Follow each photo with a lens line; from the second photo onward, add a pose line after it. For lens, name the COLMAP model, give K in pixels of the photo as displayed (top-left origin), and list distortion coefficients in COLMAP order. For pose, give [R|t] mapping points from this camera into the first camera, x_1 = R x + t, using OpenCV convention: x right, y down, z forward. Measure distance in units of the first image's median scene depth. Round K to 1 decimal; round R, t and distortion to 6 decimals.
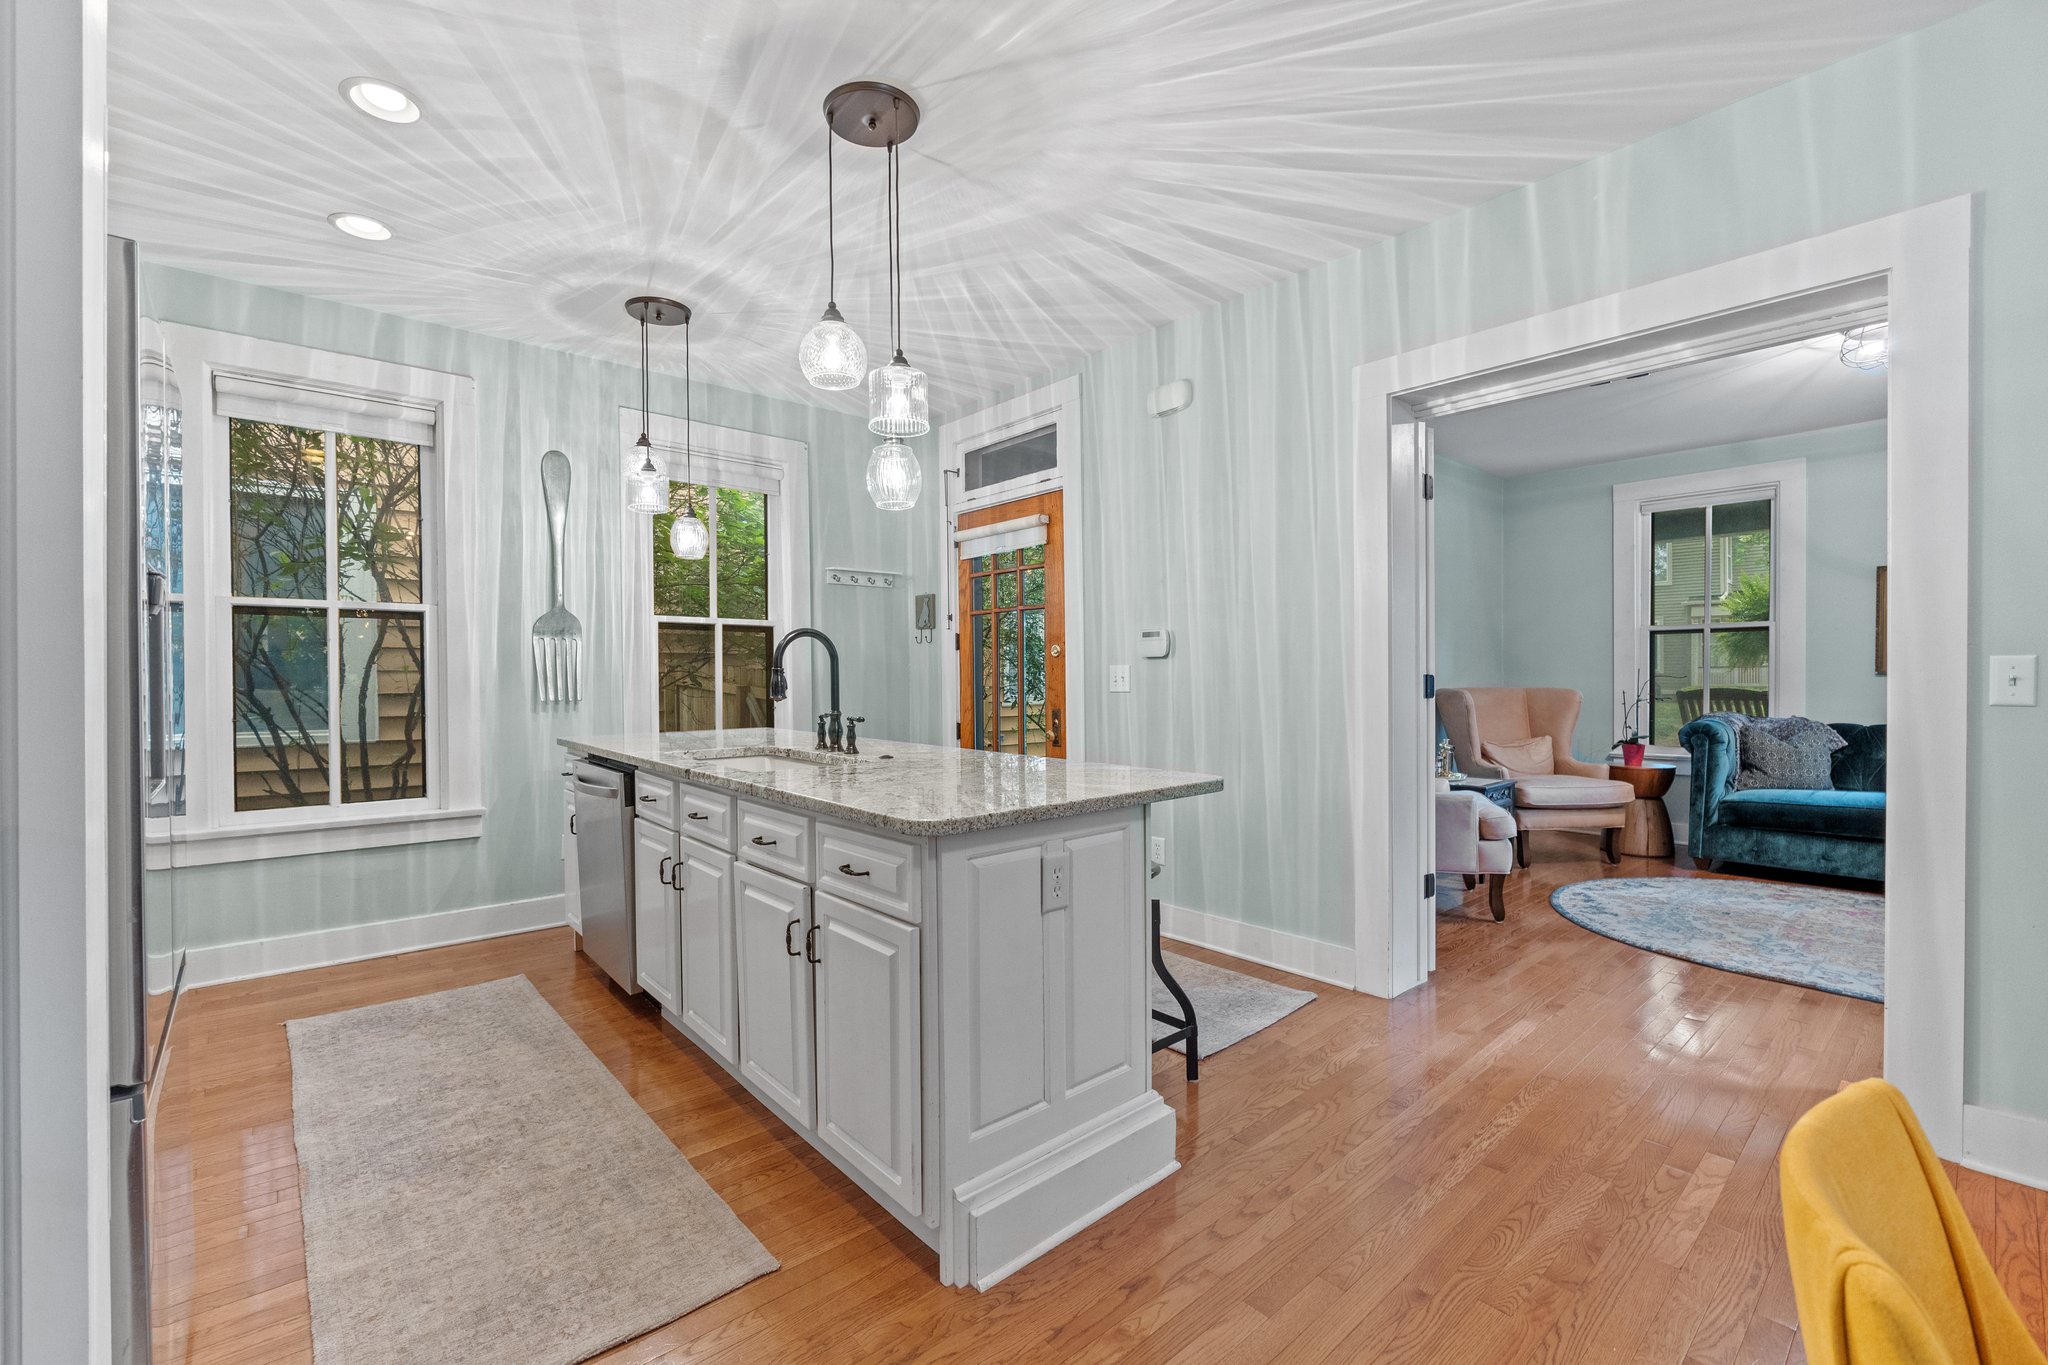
lens RADIAL K [[863.8, 0, 1018.9], [0, 863.8, 690.3], [0, 0, 1]] dist [-0.000083, -0.000183]
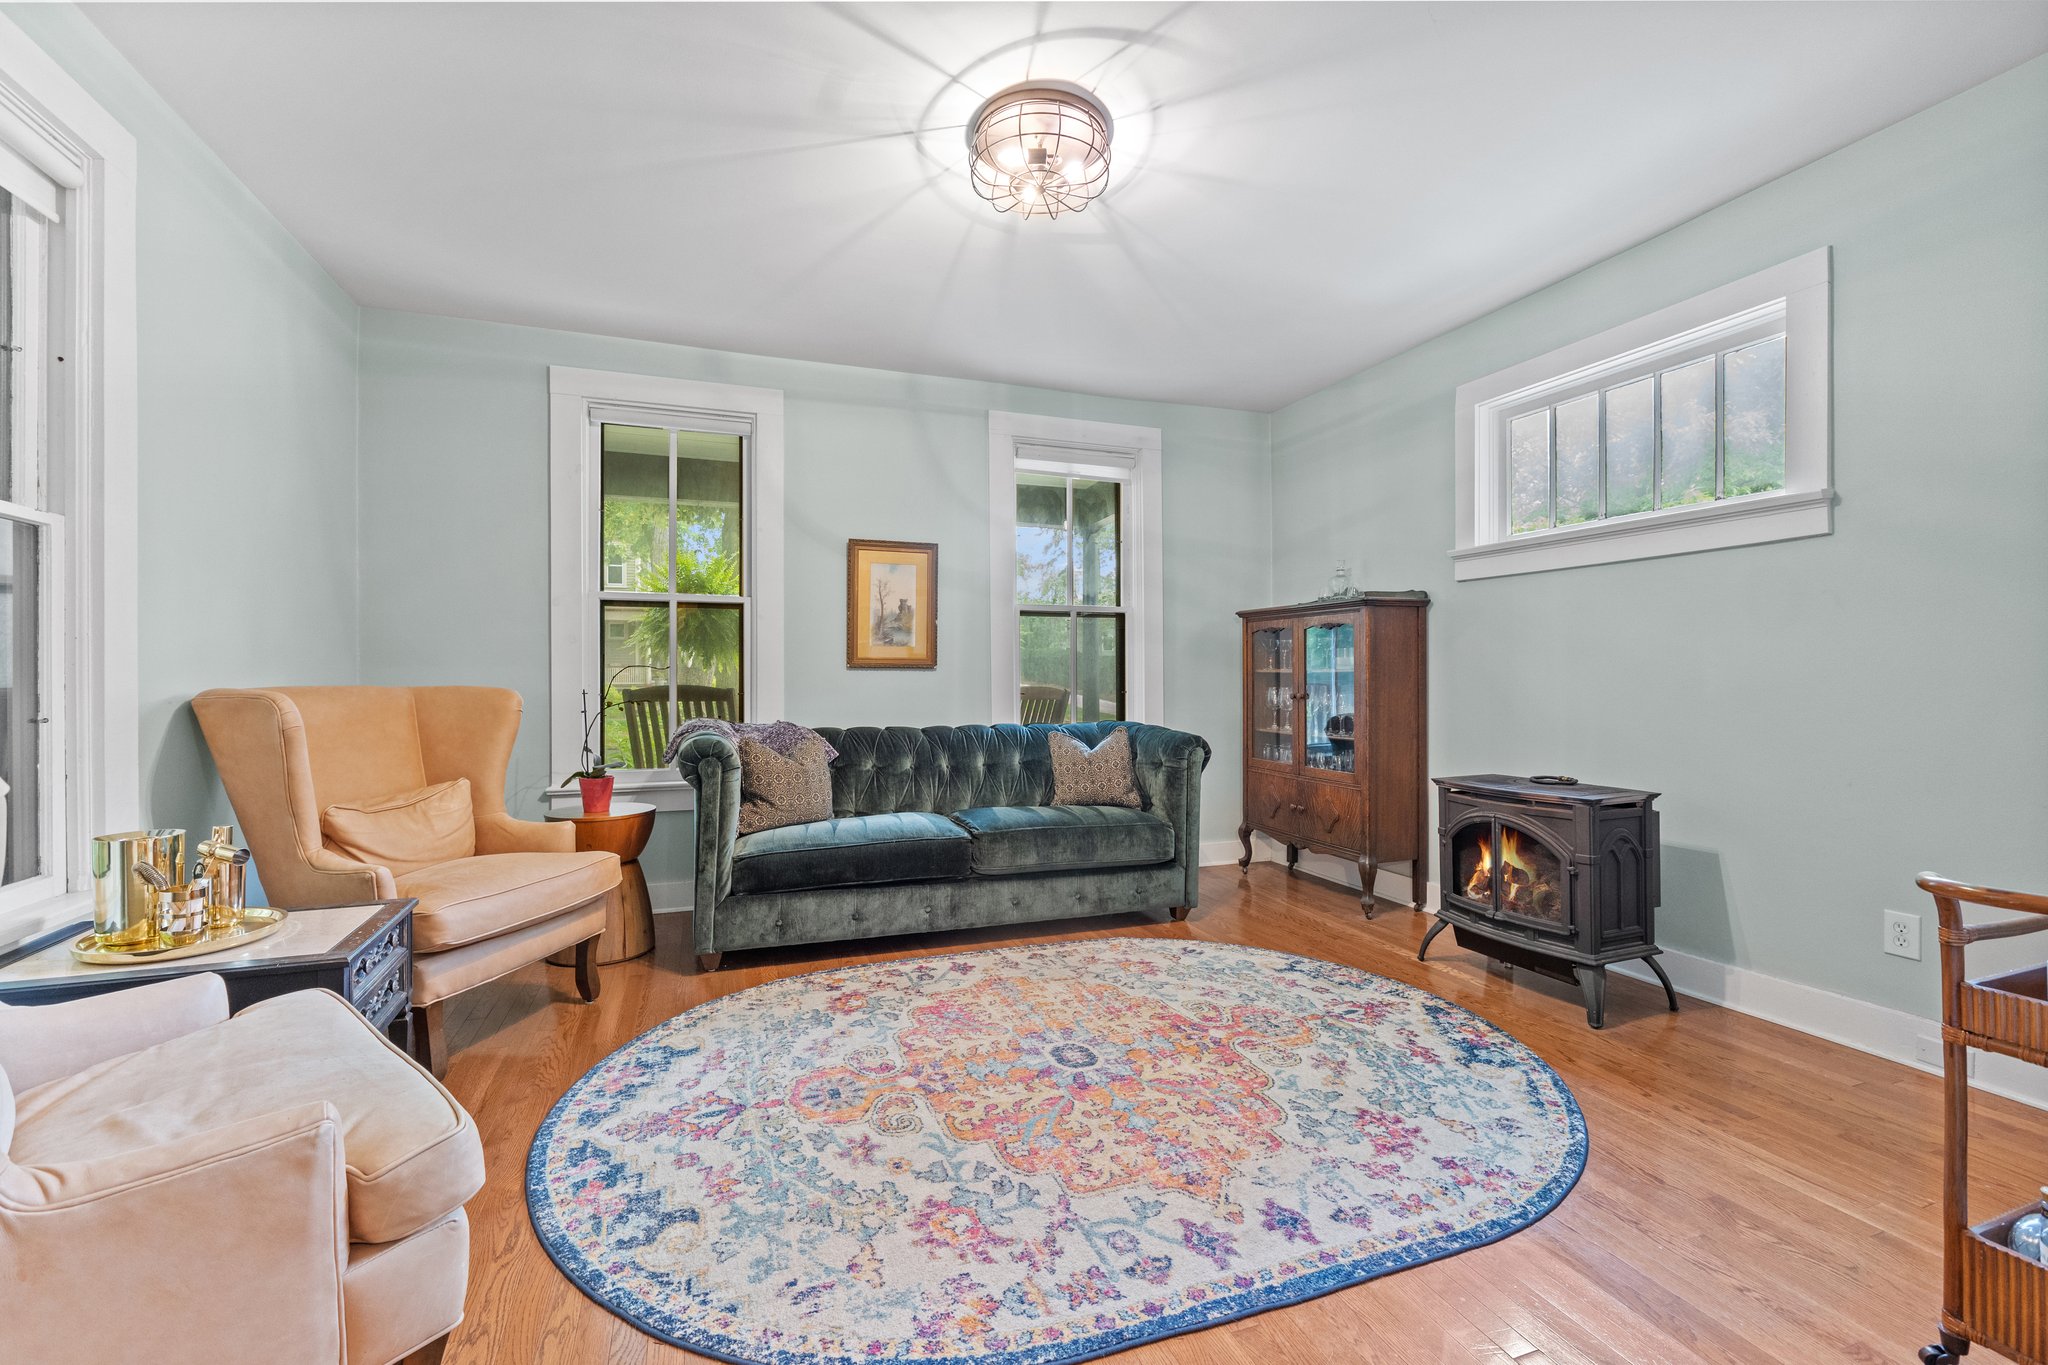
lens RADIAL K [[839.1, 0, 991.3], [0, 839.1, 676.1], [0, 0, 1]] dist [-0.011441, -0.000218]
pose [[0.379219, 0.004338, 0.925297, 0.460738], [0.013277, 0.999861, -0.010129, 0.000360], [-0.925212, 0.016126, 0.379109, 0.885891]]
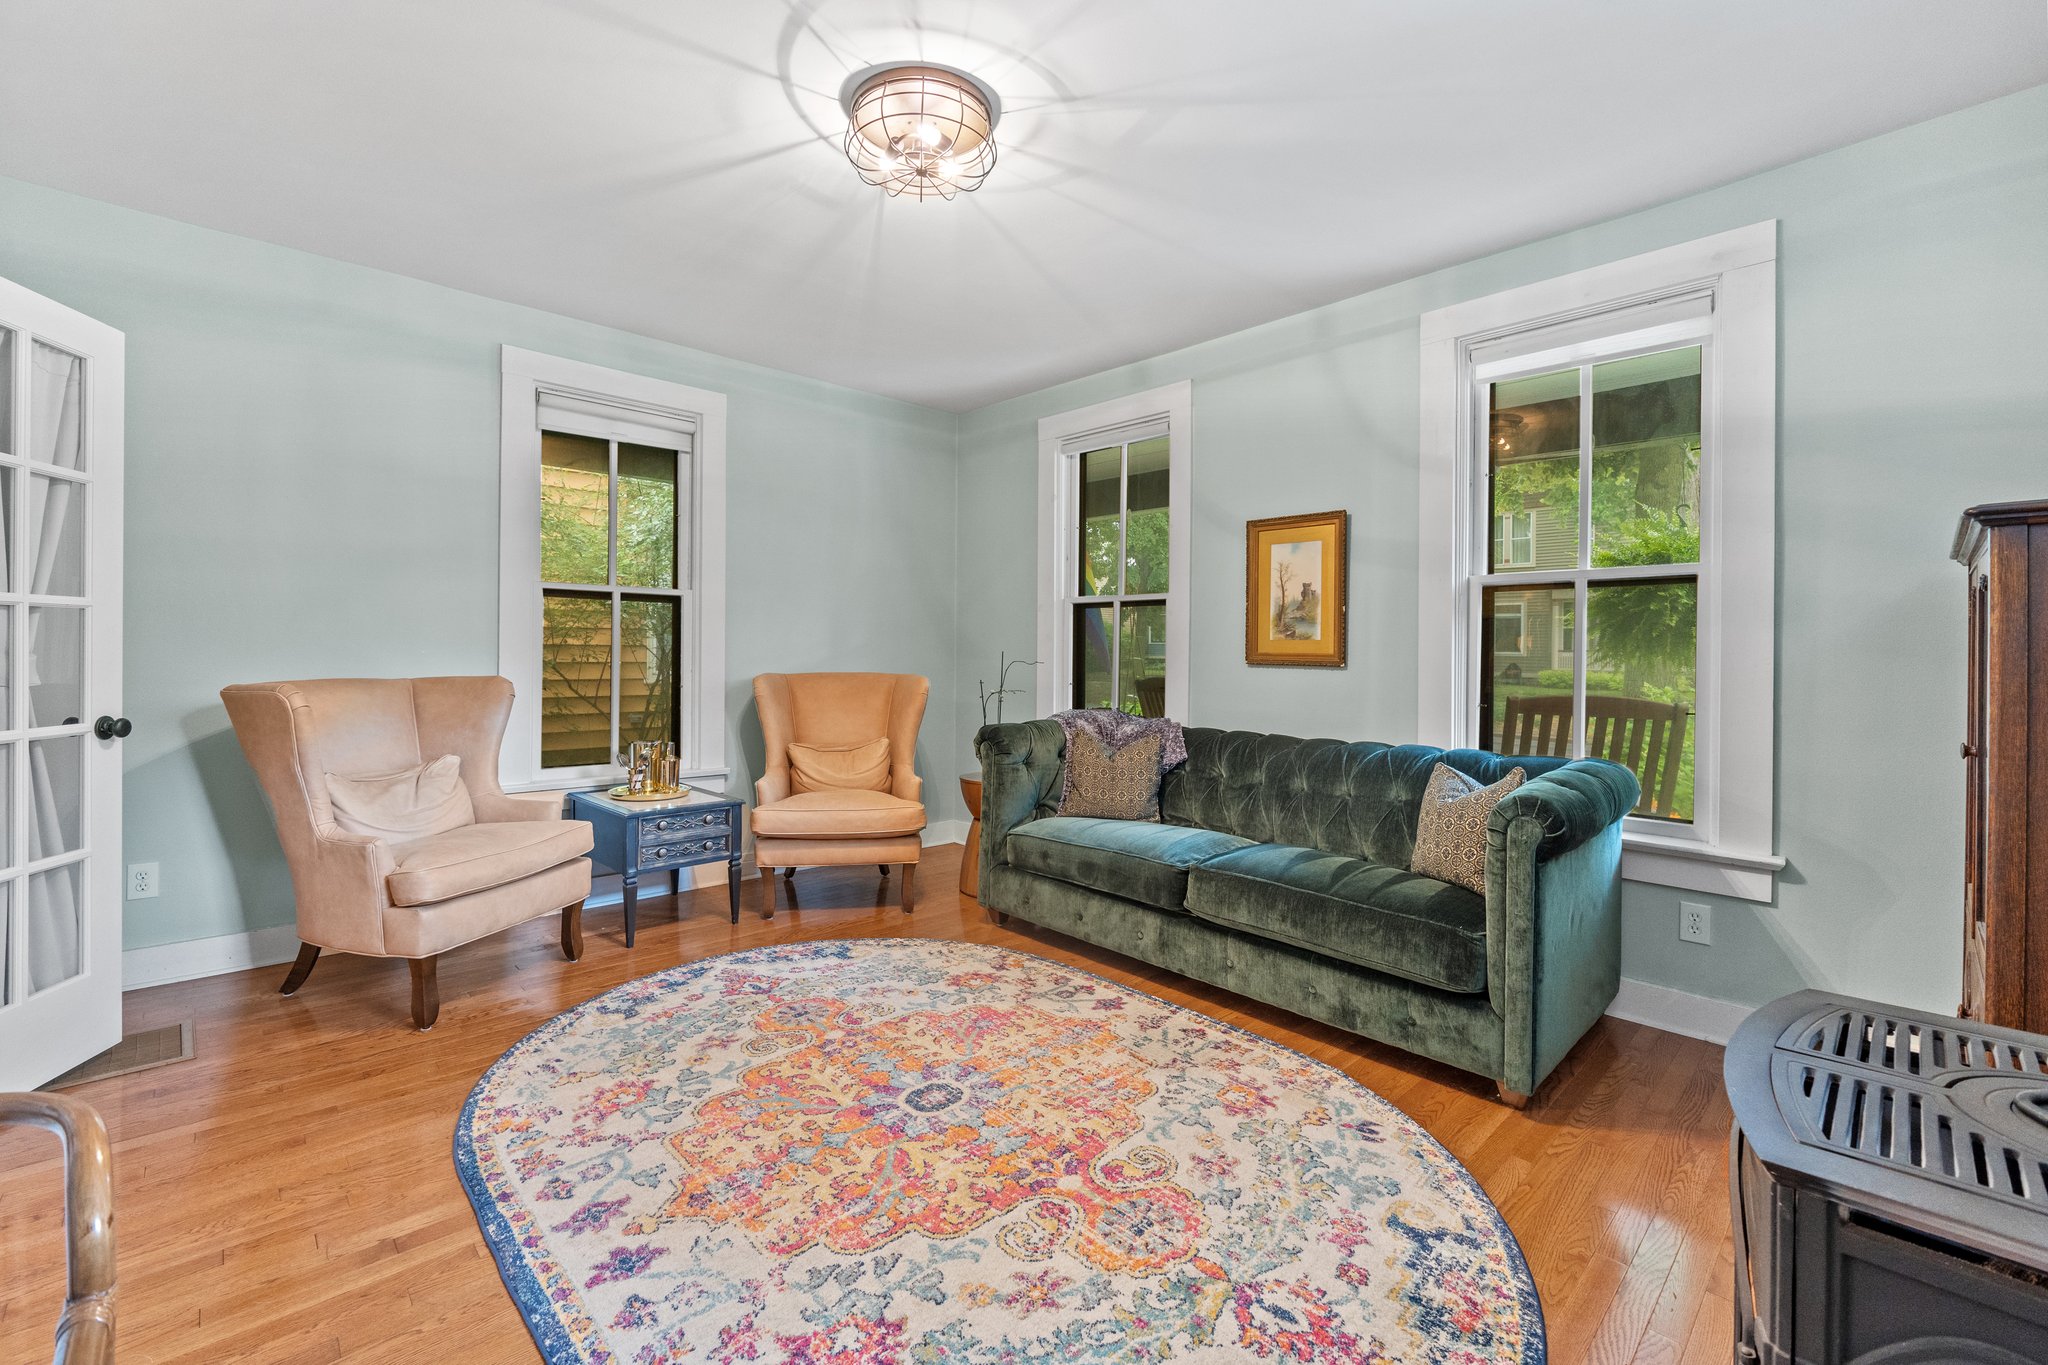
lens RADIAL K [[858.5, 0, 1026.1], [0, 858.5, 660.7], [0, 0, 1]] dist [-0.008129, -0.000110]
pose [[0.999176, 0.014880, 0.037751, 1.217108], [-0.014642, 0.999871, -0.006580, -0.021444], [-0.037844, 0.006021, 0.999266, 0.405014]]
